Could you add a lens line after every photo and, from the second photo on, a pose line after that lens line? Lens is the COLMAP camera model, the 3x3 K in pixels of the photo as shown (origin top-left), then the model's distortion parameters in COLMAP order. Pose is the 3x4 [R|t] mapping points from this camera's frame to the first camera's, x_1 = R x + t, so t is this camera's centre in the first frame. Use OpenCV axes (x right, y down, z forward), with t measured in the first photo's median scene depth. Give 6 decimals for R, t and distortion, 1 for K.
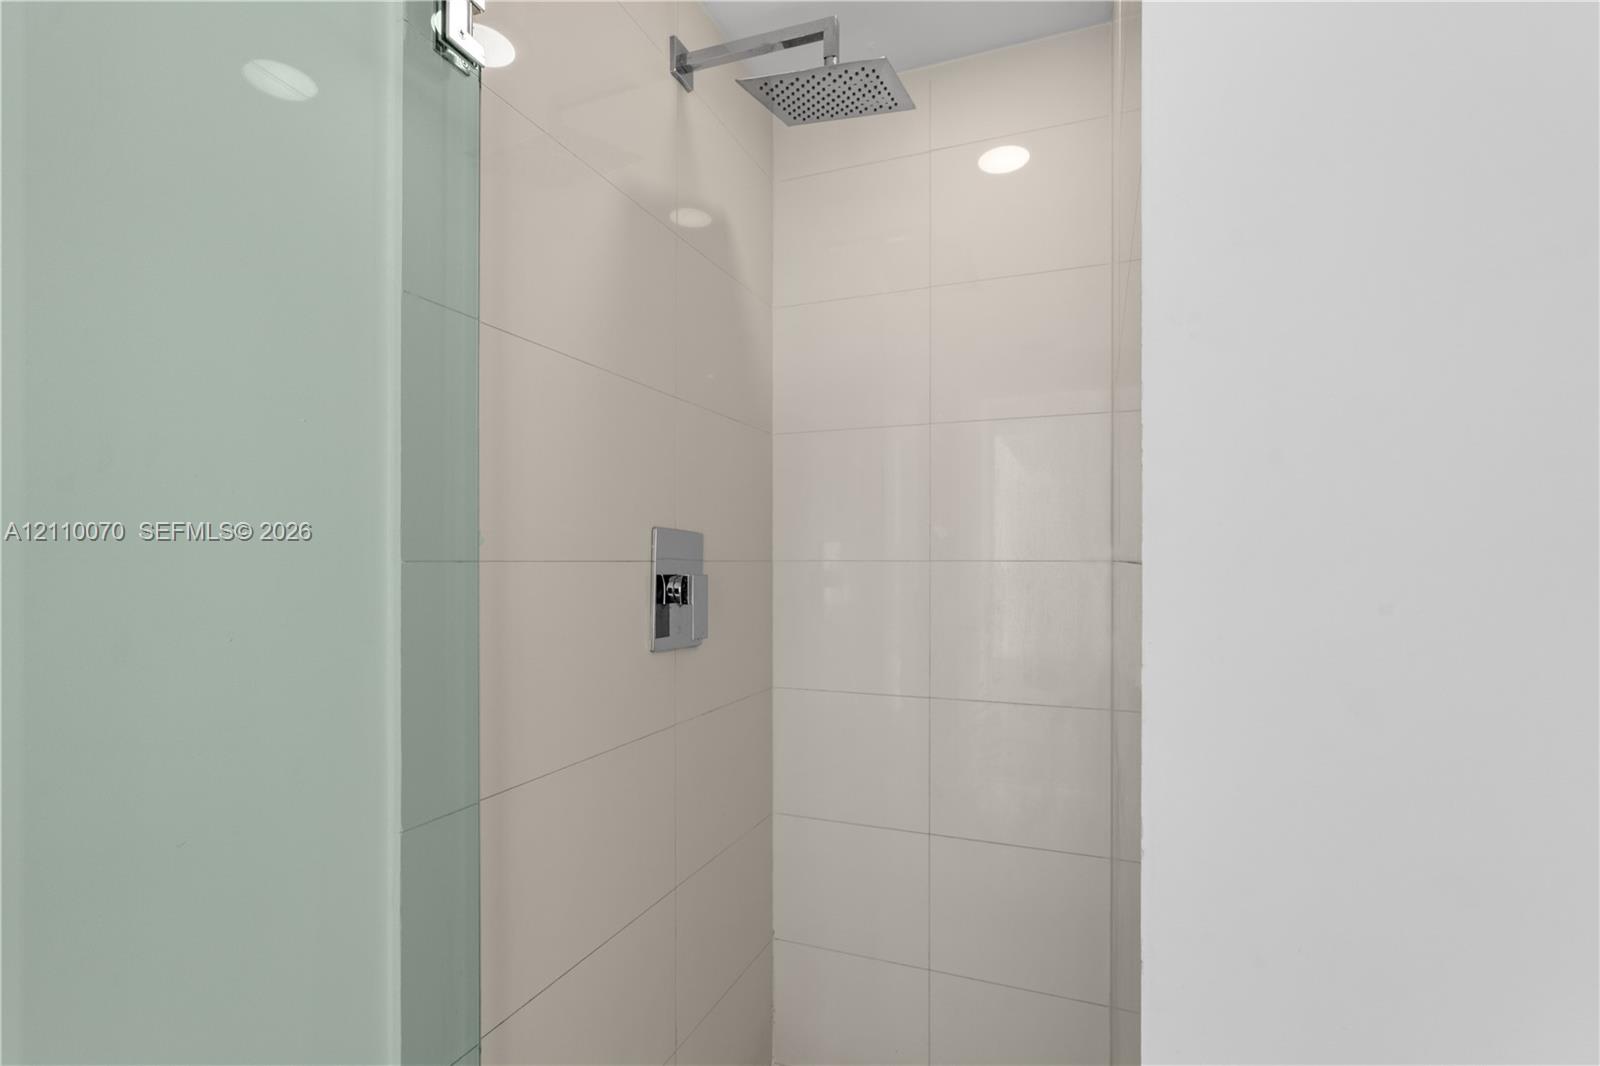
lens RADIAL K [[750.0, 0, 800.2], [0, 750.0, 561.2], [0, 0, 1]] dist [-0.001081, 0.000228]
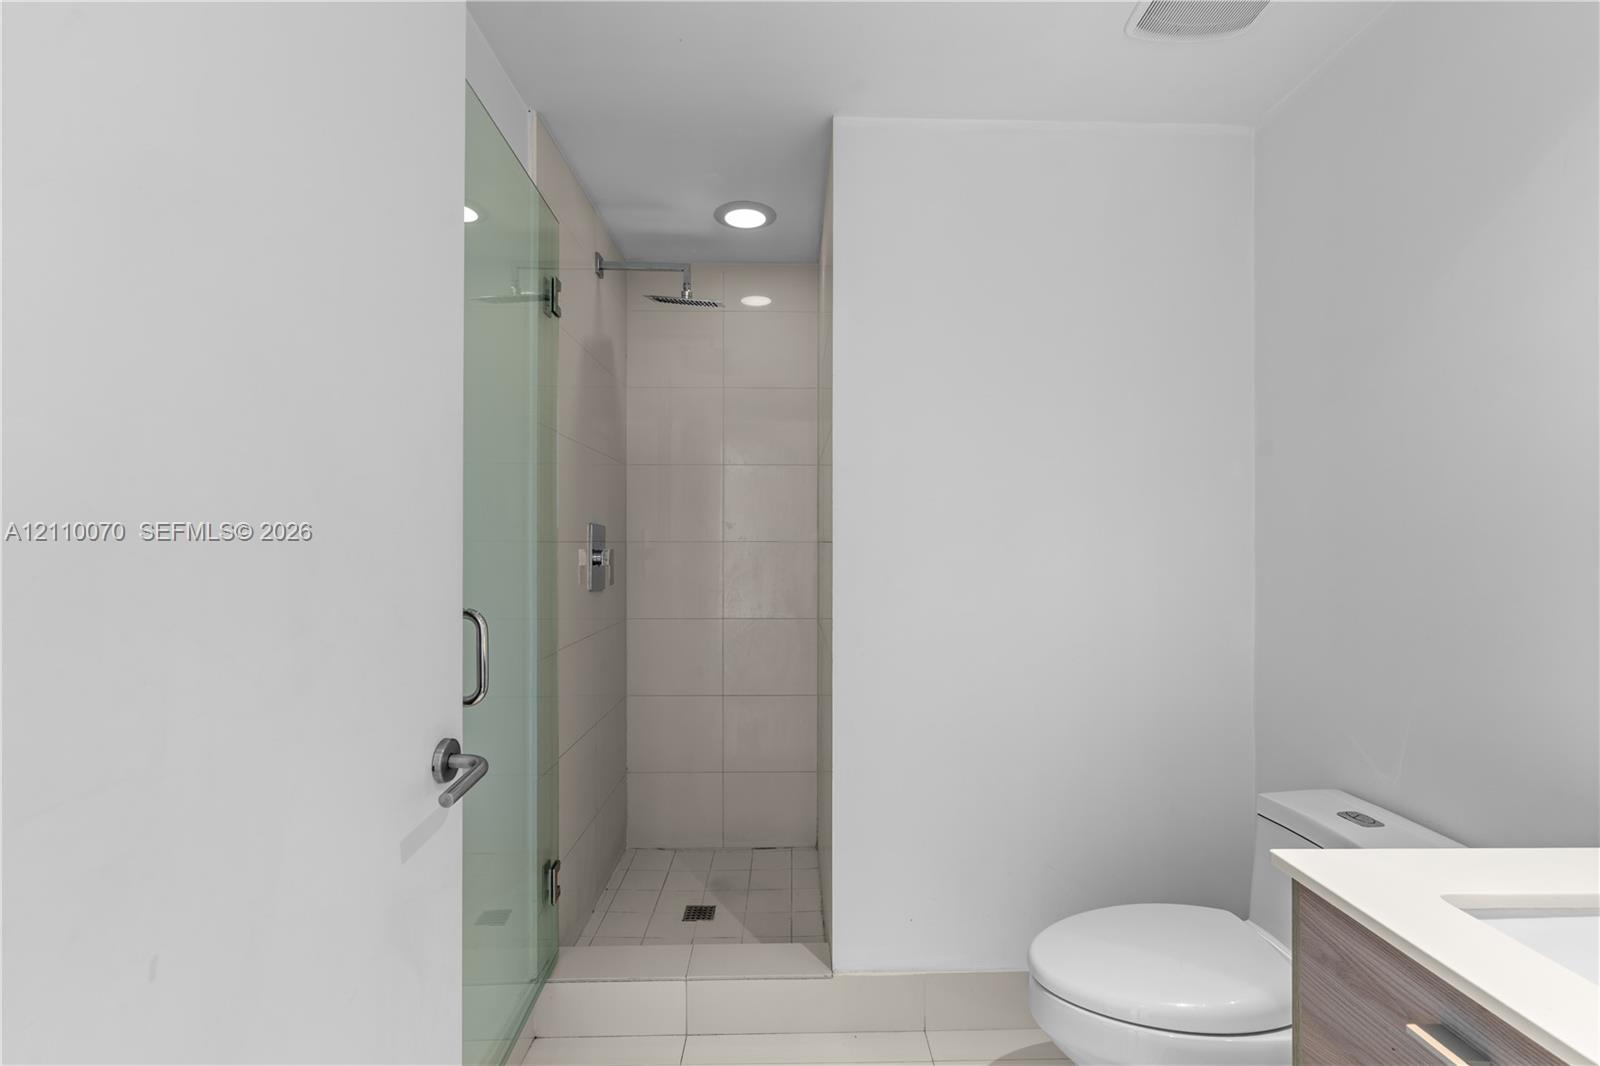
lens RADIAL K [[729.4, 0, 810.2], [0, 729.4, 543.2], [0, 0, 1]] dist [-0.003434, 0.000493]
pose [[0.922567, -0.002784, 0.385826, -0.283208], [0.001877, 0.999995, 0.002726, -0.000762], [-0.385832, -0.001790, 0.922567, -0.628193]]
